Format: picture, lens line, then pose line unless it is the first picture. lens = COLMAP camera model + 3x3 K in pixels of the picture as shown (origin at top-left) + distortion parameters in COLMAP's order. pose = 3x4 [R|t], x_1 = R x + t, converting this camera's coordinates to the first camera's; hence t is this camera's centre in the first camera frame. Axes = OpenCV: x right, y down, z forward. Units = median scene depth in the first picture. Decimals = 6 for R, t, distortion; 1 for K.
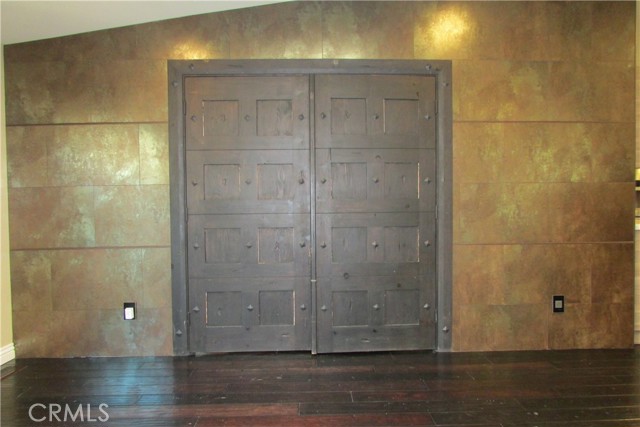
lens RADIAL K [[459.0, 0, 326.0], [0, 459.0, 212.4], [0, 0, 1]] dist [-0.021163, -0.000563]
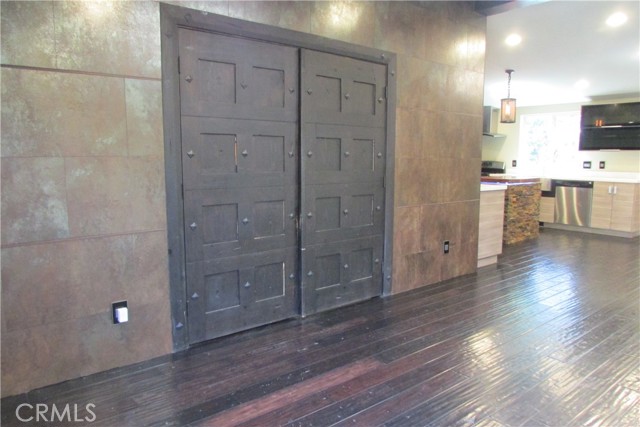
lens RADIAL K [[458.1, 0, 324.2], [0, 458.1, 210.6], [0, 0, 1]] dist [-0.036025, 0.011063]
pose [[0.791376, -0.058881, 0.608488, -0.616939], [0.002865, 0.995697, 0.092625, -0.037357], [-0.611323, -0.071558, 0.788139, 0.154118]]
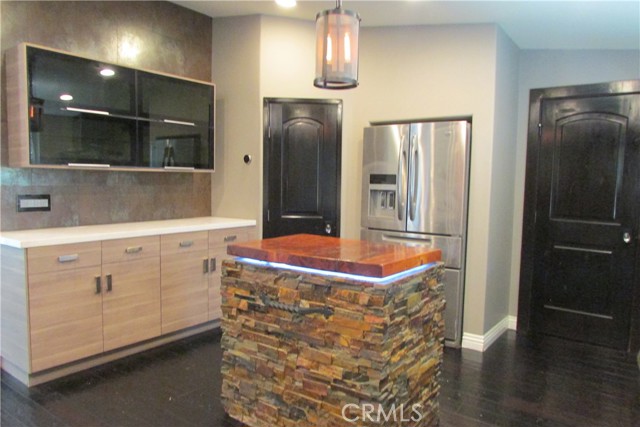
lens RADIAL K [[458.1, 0, 324.1], [0, 458.1, 217.6], [0, 0, 1]] dist [-0.036025, 0.011063]
pose [[0.789867, 0.068607, -0.609429, 1.782569], [-0.037723, 0.997276, 0.063377, -0.083720], [0.612117, -0.027070, 0.790304, 0.737551]]
